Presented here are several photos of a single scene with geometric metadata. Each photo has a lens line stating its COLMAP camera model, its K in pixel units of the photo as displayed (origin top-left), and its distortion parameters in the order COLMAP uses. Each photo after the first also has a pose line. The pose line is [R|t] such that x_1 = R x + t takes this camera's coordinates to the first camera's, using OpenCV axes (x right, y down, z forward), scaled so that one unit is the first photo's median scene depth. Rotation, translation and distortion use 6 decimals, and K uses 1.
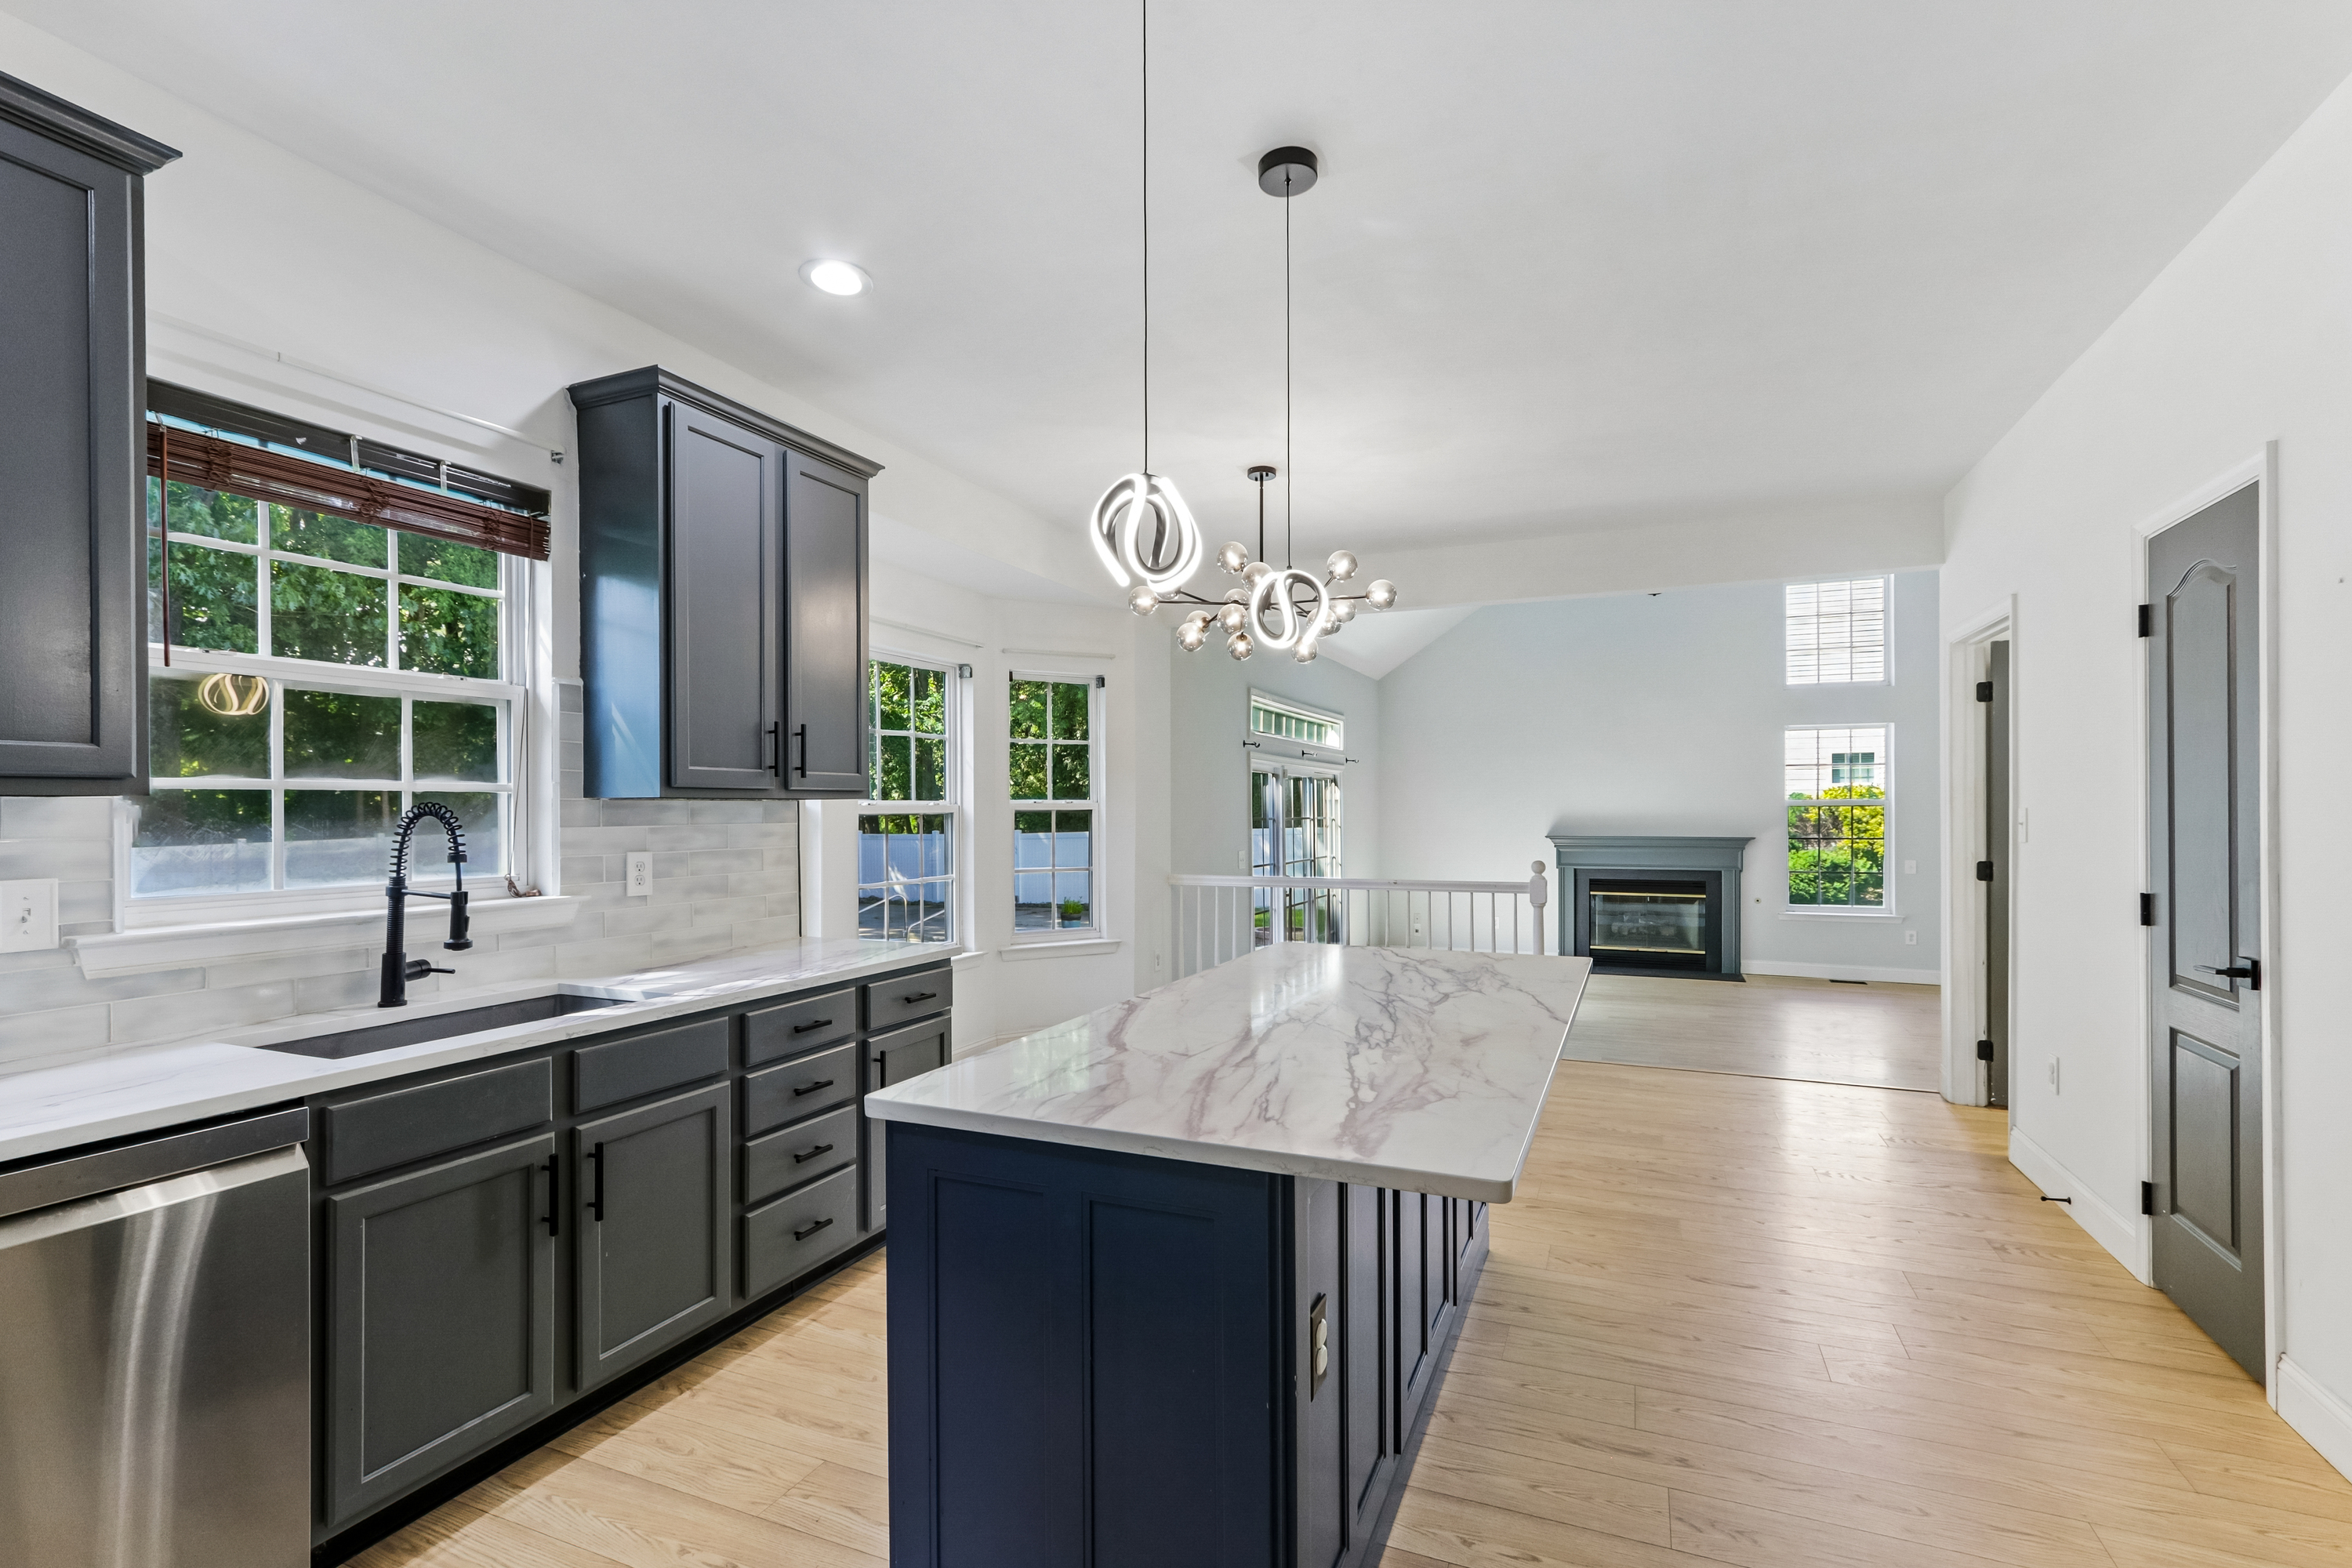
lens RADIAL K [[1068.5, 0, 1154.2], [0, 1068.5, 808.3], [0, 0, 1]] dist [0.000656, 0.001334]
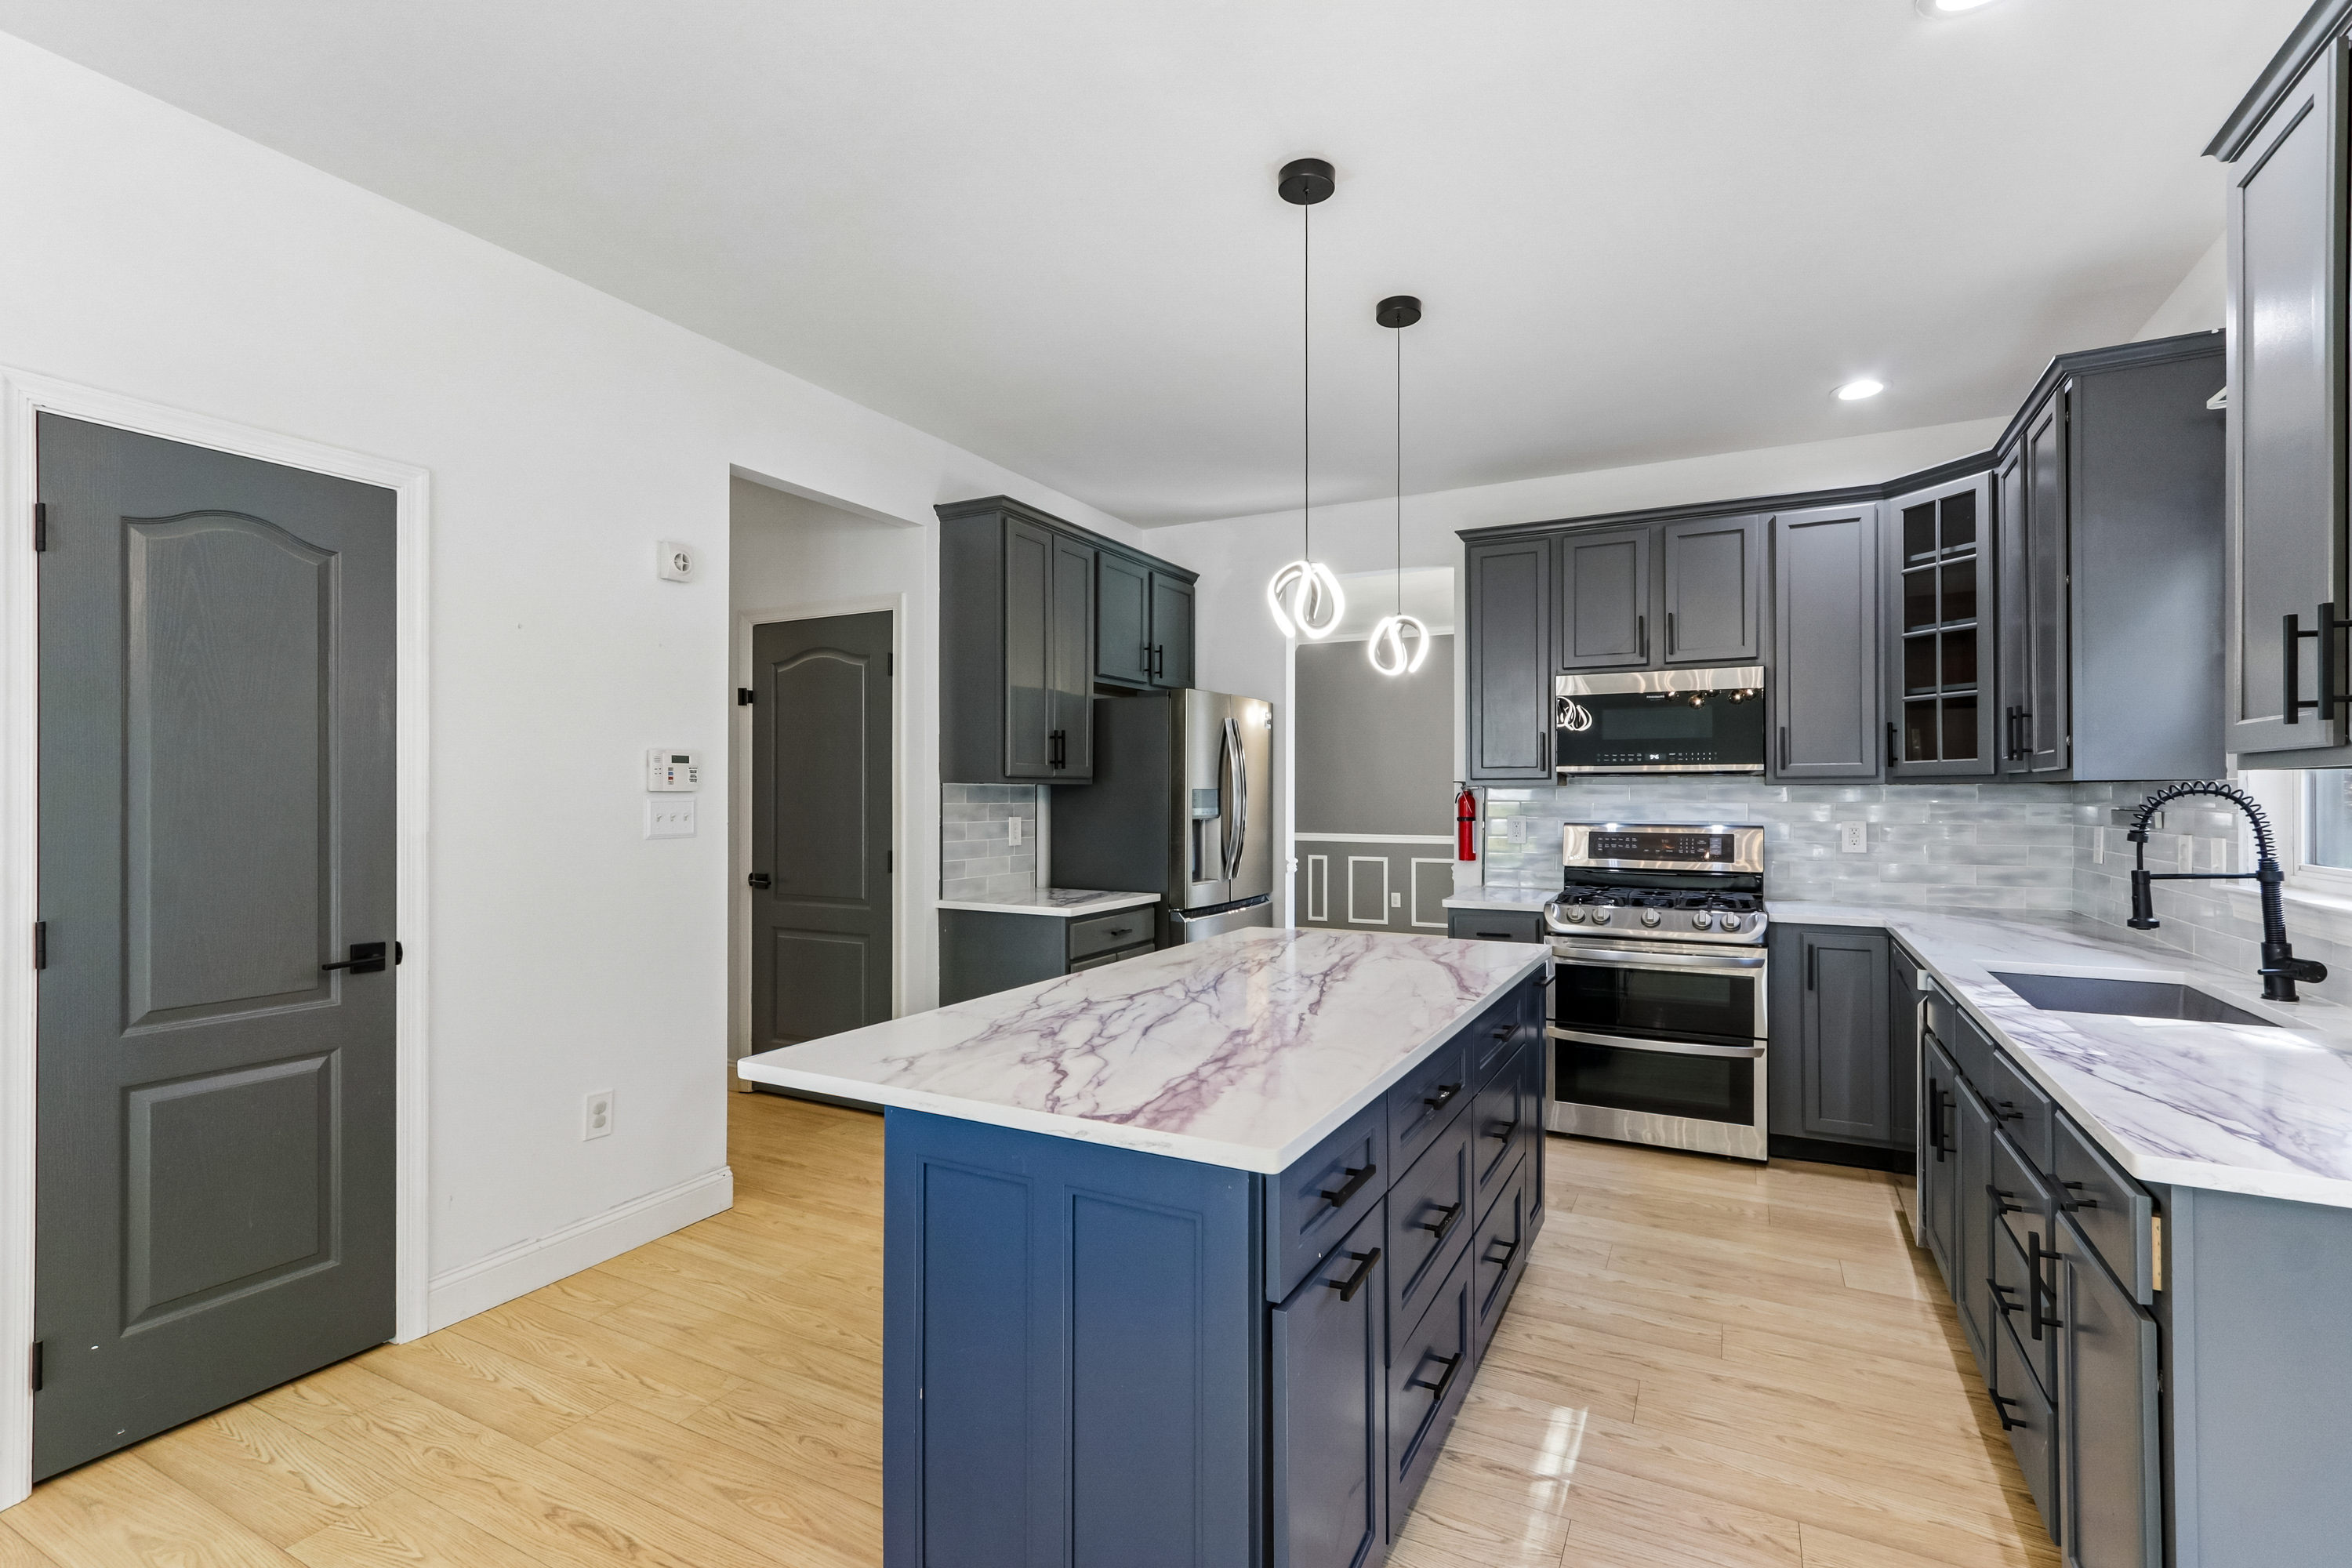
lens RADIAL K [[1068.5, 0, 1174.0], [0, 1068.5, 792.8], [0, 0, 1]] dist [0.000656, 0.001334]
pose [[-0.997839, 0.005610, 0.065470, 0.138436], [0.005509, 0.999983, -0.001718, 0.001458], [-0.065479, -0.001354, -0.997853, 1.503296]]
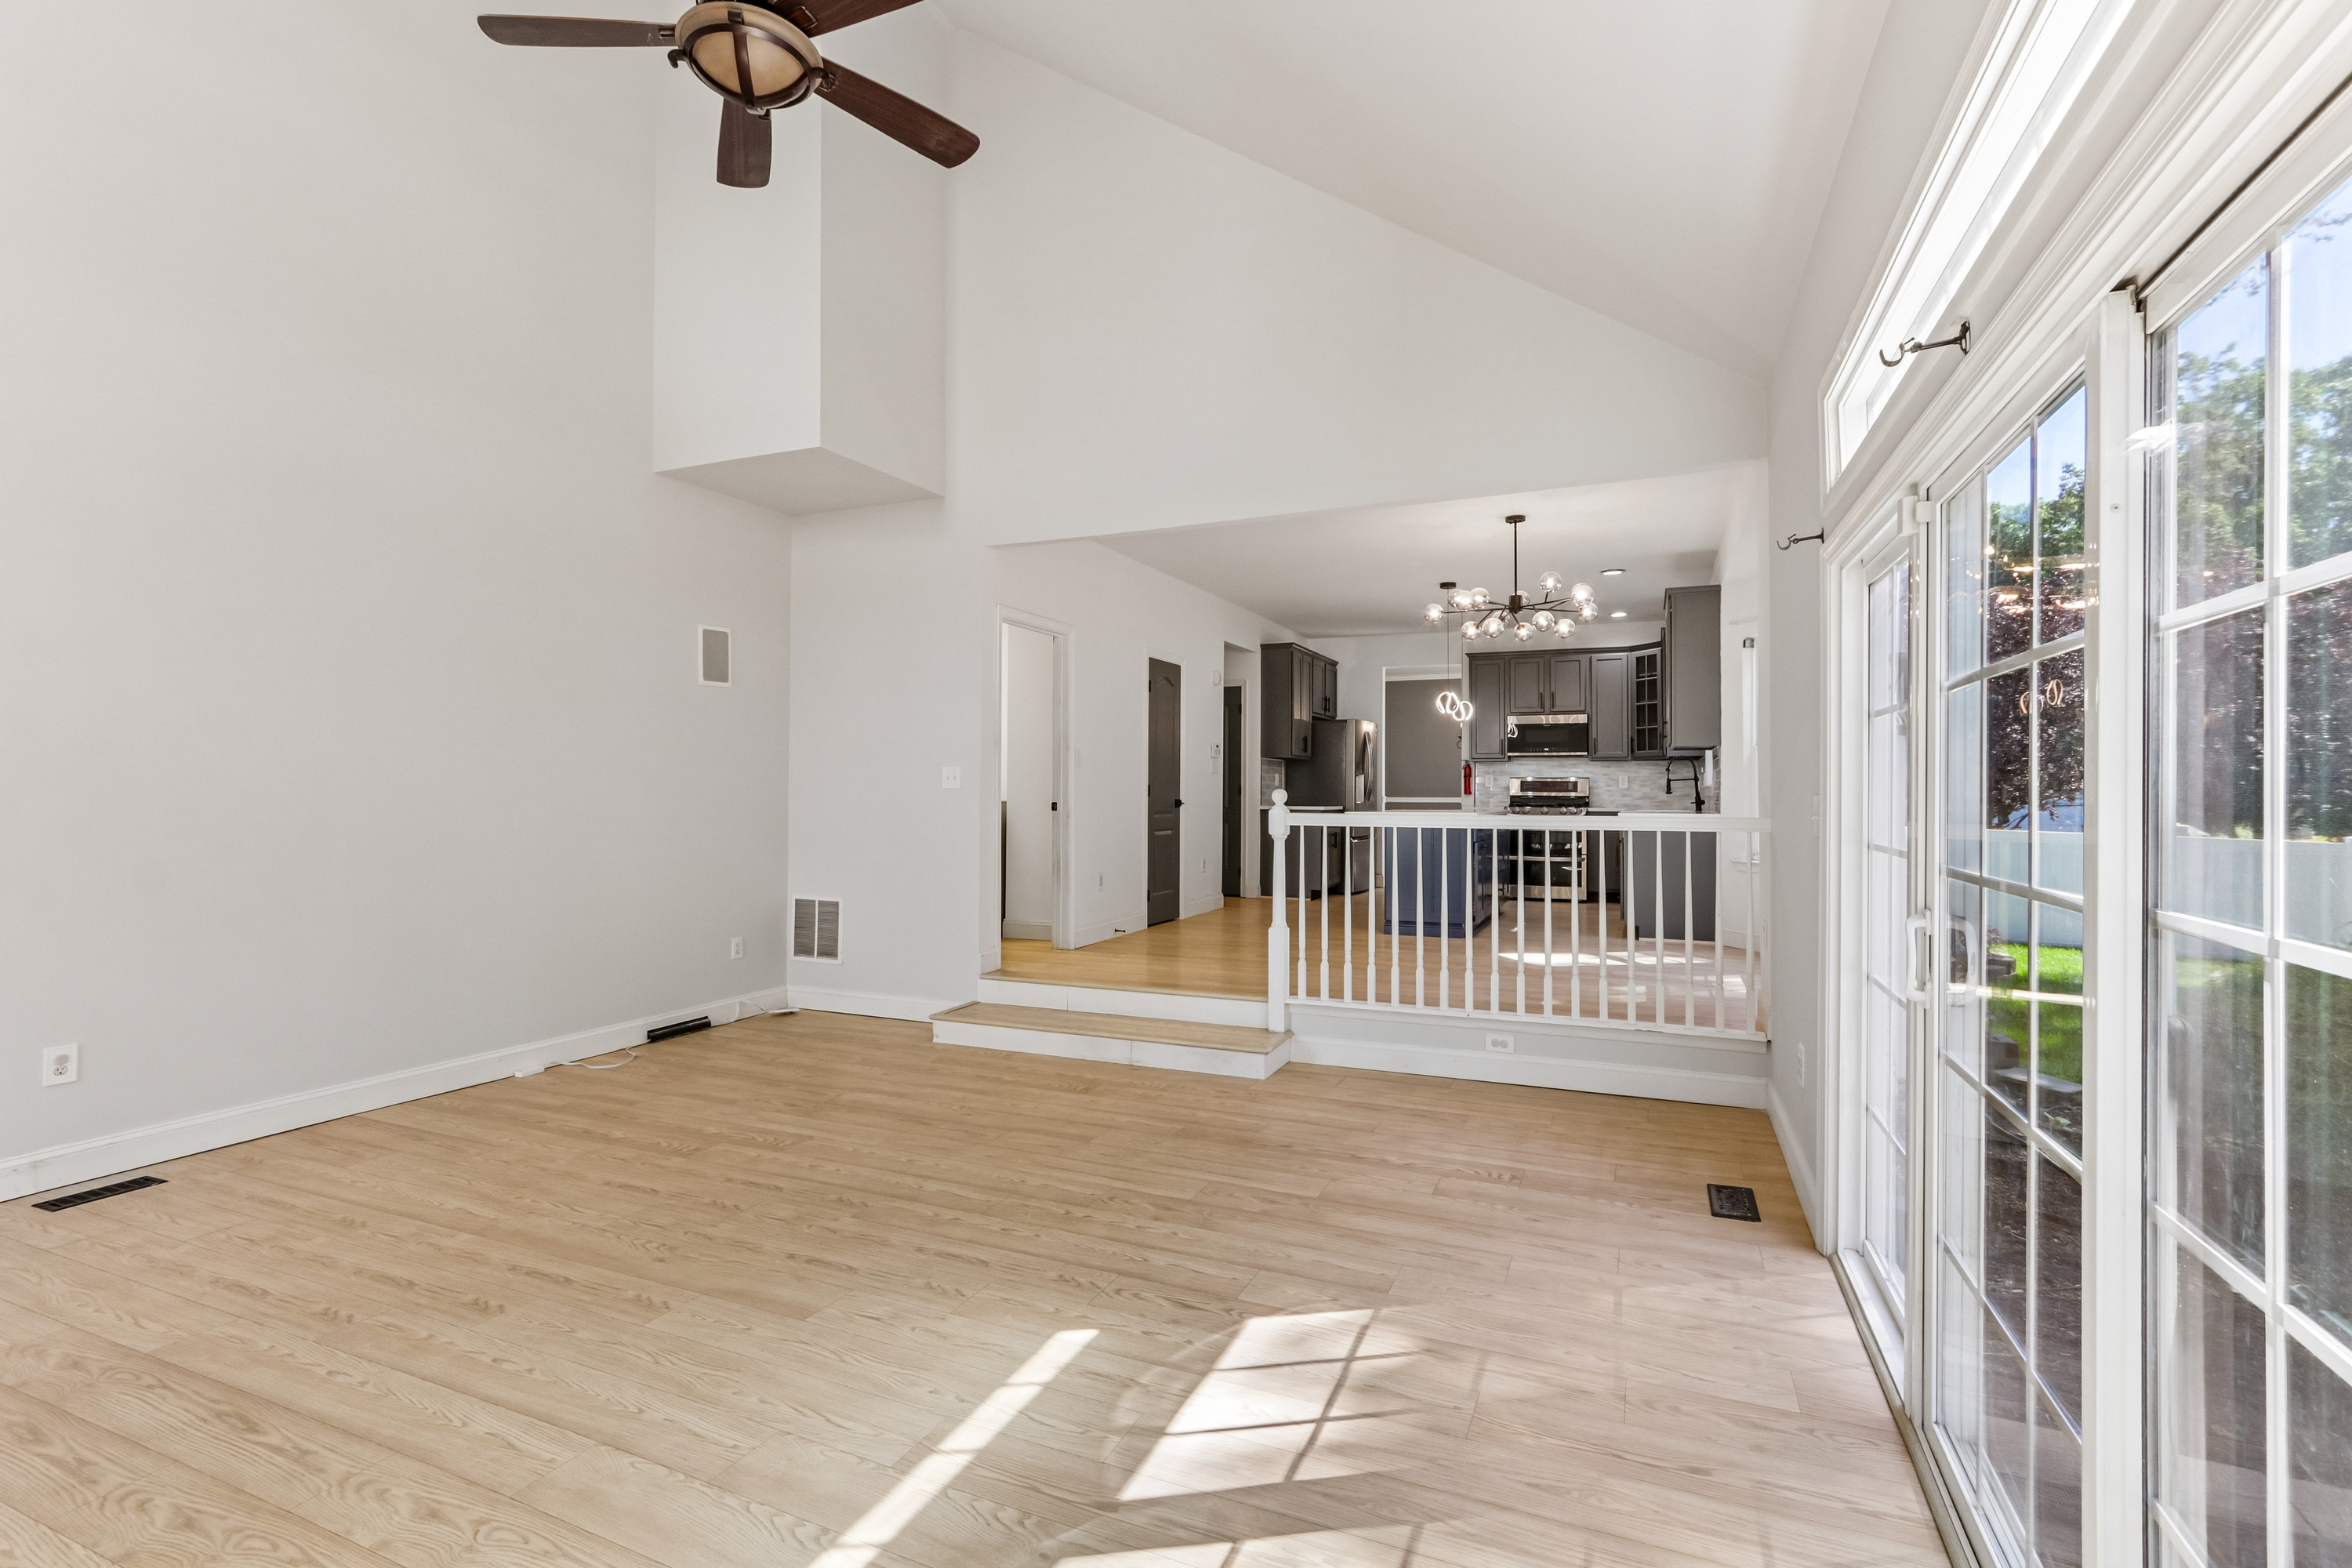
lens RADIAL K [[1068.5, 0, 1174.2], [0, 1068.5, 779.6], [0, 0, 1]] dist [0.000656, 0.001334]
pose [[-0.999993, 0.001447, 0.003342, 0.776512], [0.001405, 0.999924, -0.012276, 0.092318], [-0.003360, -0.012271, -0.999919, 3.470520]]
